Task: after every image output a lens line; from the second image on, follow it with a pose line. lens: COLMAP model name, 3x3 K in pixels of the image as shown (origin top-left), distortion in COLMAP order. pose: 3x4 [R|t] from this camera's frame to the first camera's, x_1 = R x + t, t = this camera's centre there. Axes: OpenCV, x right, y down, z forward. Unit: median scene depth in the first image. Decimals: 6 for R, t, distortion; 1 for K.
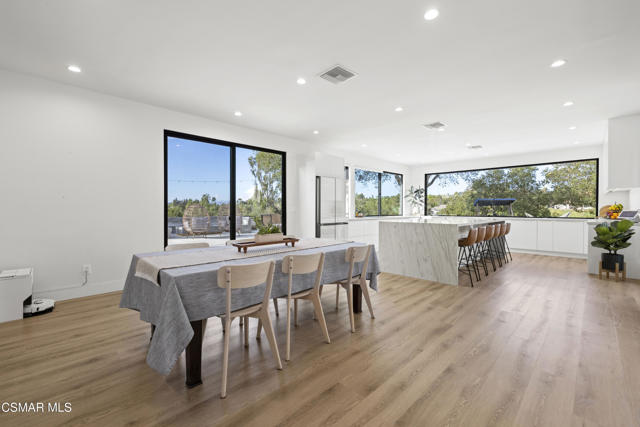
lens RADIAL K [[271.0, 0, 316.0], [0, 271.0, 211.8], [0, 0, 1]] dist [0.000488, -0.000202]
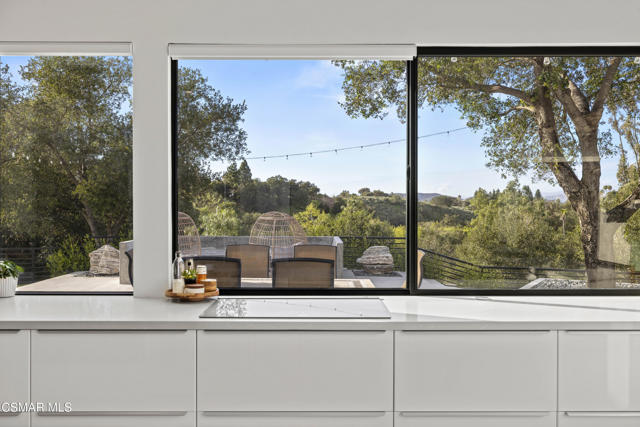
lens RADIAL K [[555.6, 0, 318.0], [0, 555.6, 212.5], [0, 0, 1]] dist [-0.043451, -0.003056]
pose [[0.710737, 0.005360, -0.703437, 0.653050], [-0.007521, 0.999972, 0.000021, -0.051899], [0.703418, 0.005276, 0.710757, 0.965633]]
